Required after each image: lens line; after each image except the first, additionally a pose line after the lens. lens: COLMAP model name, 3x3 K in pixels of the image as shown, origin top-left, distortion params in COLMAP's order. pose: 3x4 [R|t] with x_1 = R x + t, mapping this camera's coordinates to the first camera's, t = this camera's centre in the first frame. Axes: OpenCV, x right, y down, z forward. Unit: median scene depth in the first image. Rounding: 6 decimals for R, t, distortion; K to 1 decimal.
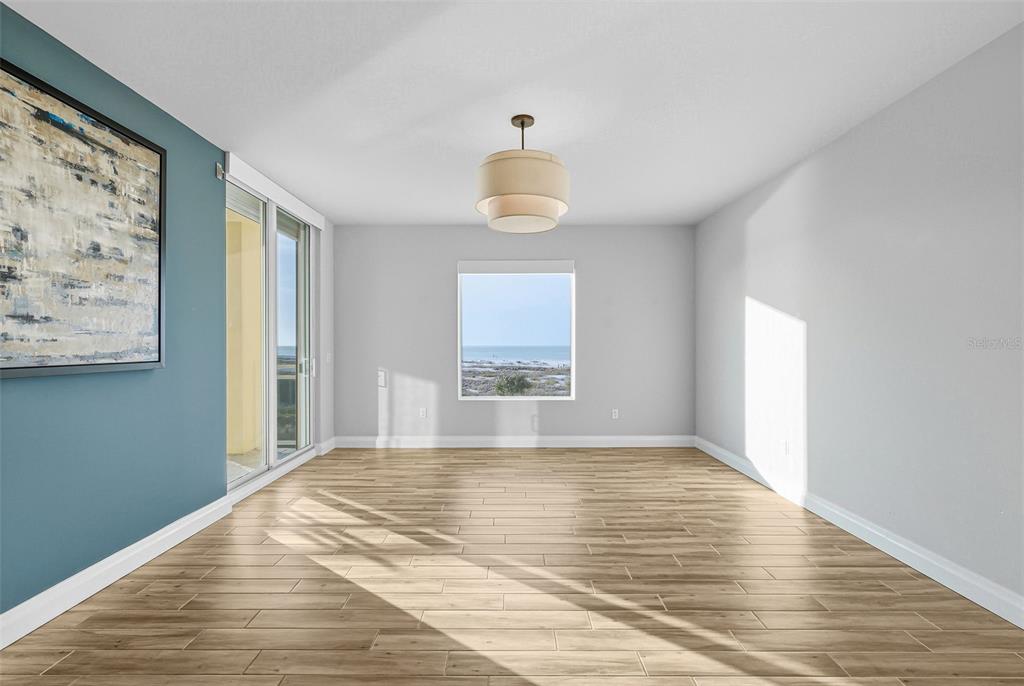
lens RADIAL K [[475.6, 0, 509.7], [0, 475.6, 345.0], [0, 0, 1]] dist [0.002863, 0.000936]
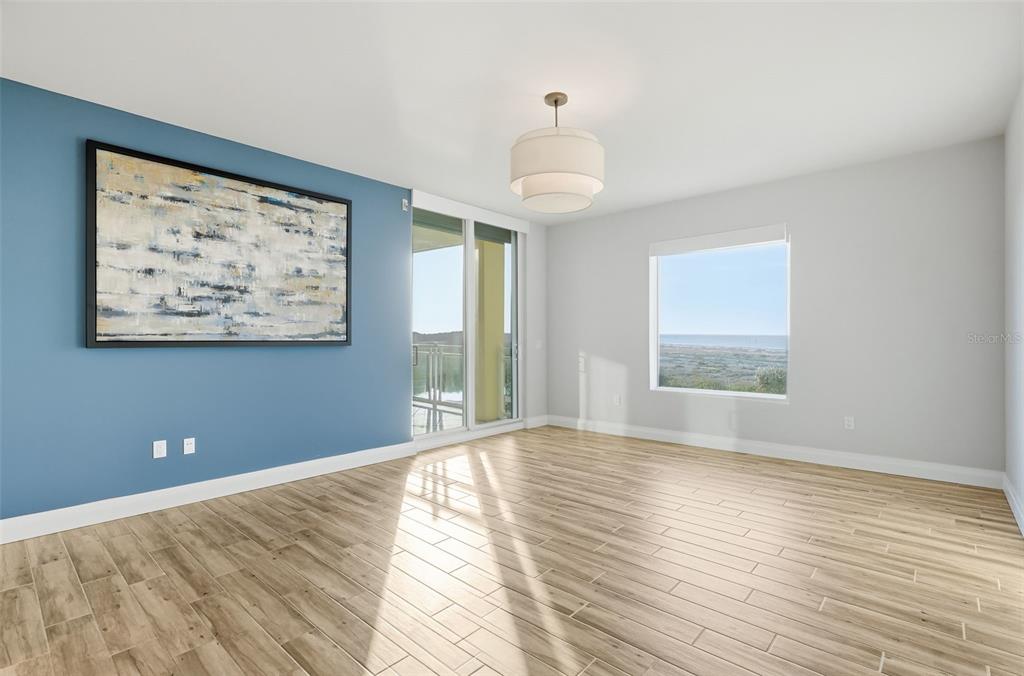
lens RADIAL K [[479.0, 0, 512.1], [0, 479.0, 340.5], [0, 0, 1]] dist [0.004768, 0.000499]
pose [[0.748245, -0.000620, -0.663422, 0.743188], [0.002275, 0.999996, 0.001632, 0.035564], [0.663419, -0.002730, 0.748243, 0.228262]]
